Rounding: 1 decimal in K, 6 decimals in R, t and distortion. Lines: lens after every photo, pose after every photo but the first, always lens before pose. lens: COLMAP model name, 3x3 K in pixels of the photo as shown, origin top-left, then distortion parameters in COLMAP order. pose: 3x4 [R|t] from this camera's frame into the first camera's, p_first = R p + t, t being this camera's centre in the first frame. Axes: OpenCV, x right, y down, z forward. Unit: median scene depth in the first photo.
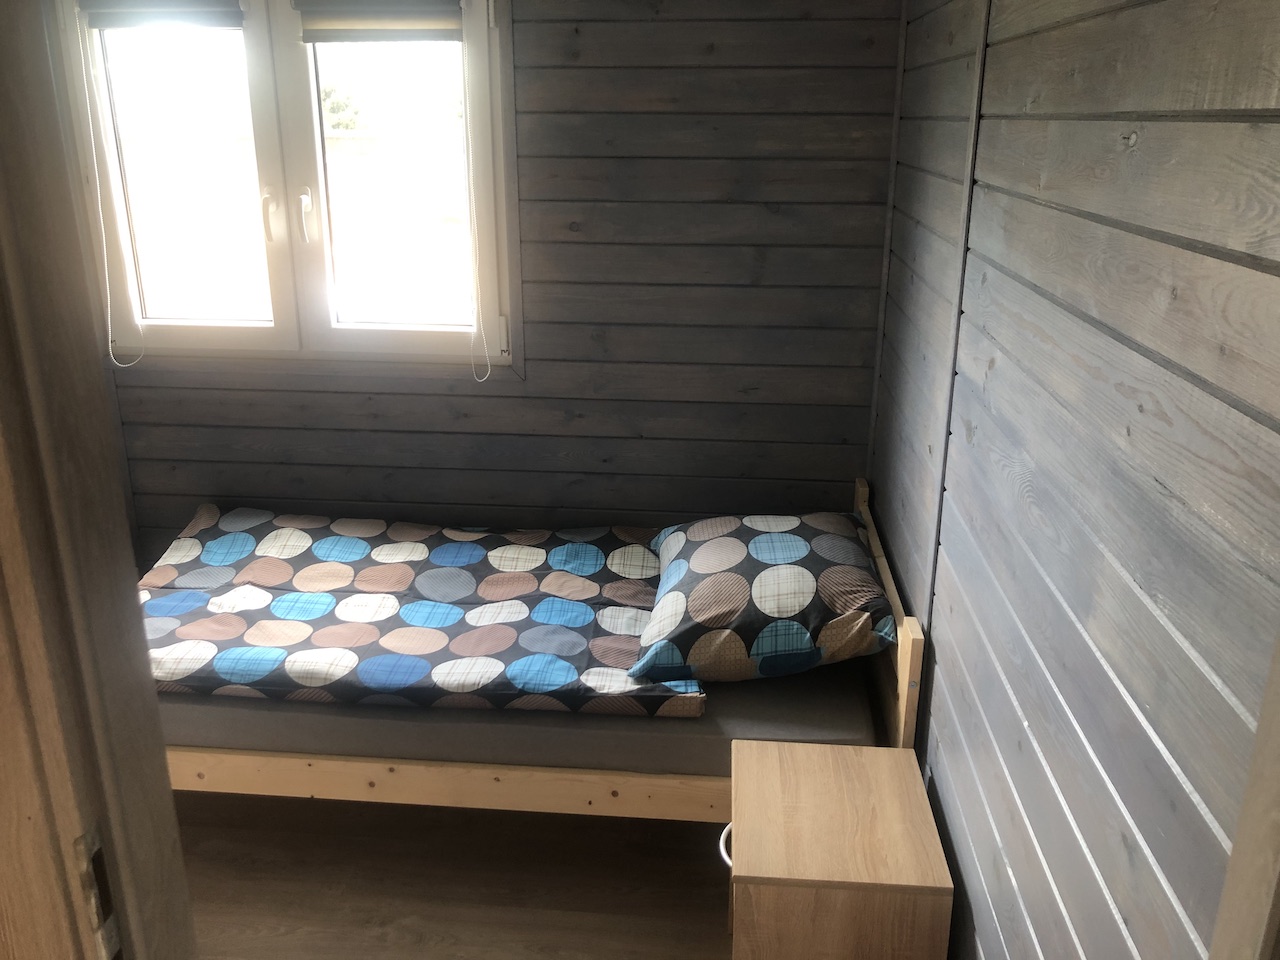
lens RADIAL K [[1040.9, 0, 633.0], [0, 1040.9, 455.6], [0, 0, 1]] dist [0.002993, 0.038093]
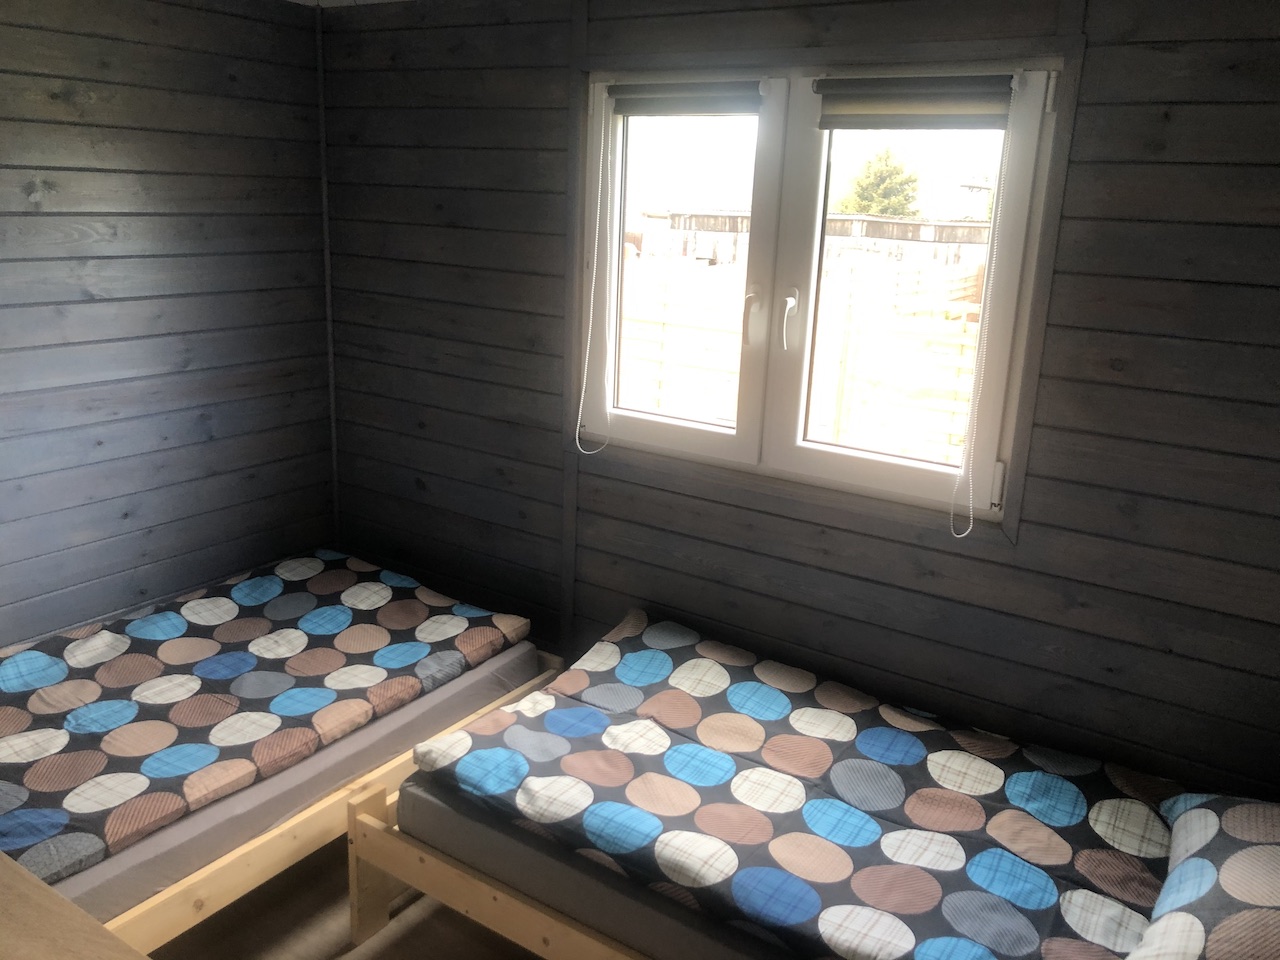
lens RADIAL K [[1040.9, 0, 633.0], [0, 1040.9, 455.6], [0, 0, 1]] dist [0.002993, 0.038093]
pose [[0.878573, 0.151462, -0.452956, -0.011950], [-0.183511, 0.982637, -0.027367, -0.069942], [0.440946, 0.107166, 0.891113, 0.170307]]
